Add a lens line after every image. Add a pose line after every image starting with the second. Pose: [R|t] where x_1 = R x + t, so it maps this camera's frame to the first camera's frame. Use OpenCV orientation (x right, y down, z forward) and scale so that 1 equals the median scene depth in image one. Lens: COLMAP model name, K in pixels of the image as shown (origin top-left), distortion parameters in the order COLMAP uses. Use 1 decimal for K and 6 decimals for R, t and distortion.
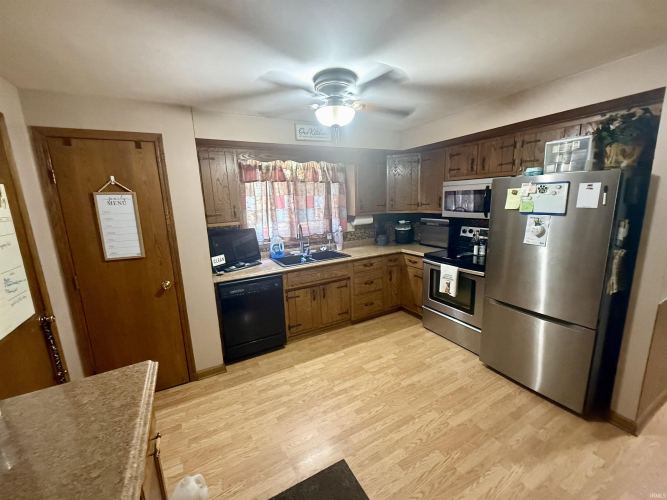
lens RADIAL K [[274.4, 0, 336.2], [0, 274.4, 249.3], [0, 0, 1]] dist [-0.001309, -0.000115]
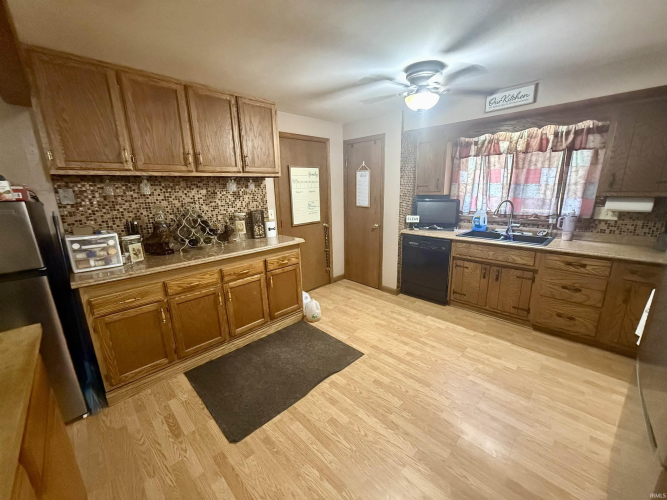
lens RADIAL K [[274.4, 0, 336.2], [0, 274.4, 249.3], [0, 0, 1]] dist [-0.001309, -0.000115]
pose [[0.279826, 0.248895, -0.927226, 0.690420], [-0.166927, 0.963712, 0.208313, -0.031190], [0.945427, 0.096488, 0.311219, 0.198325]]
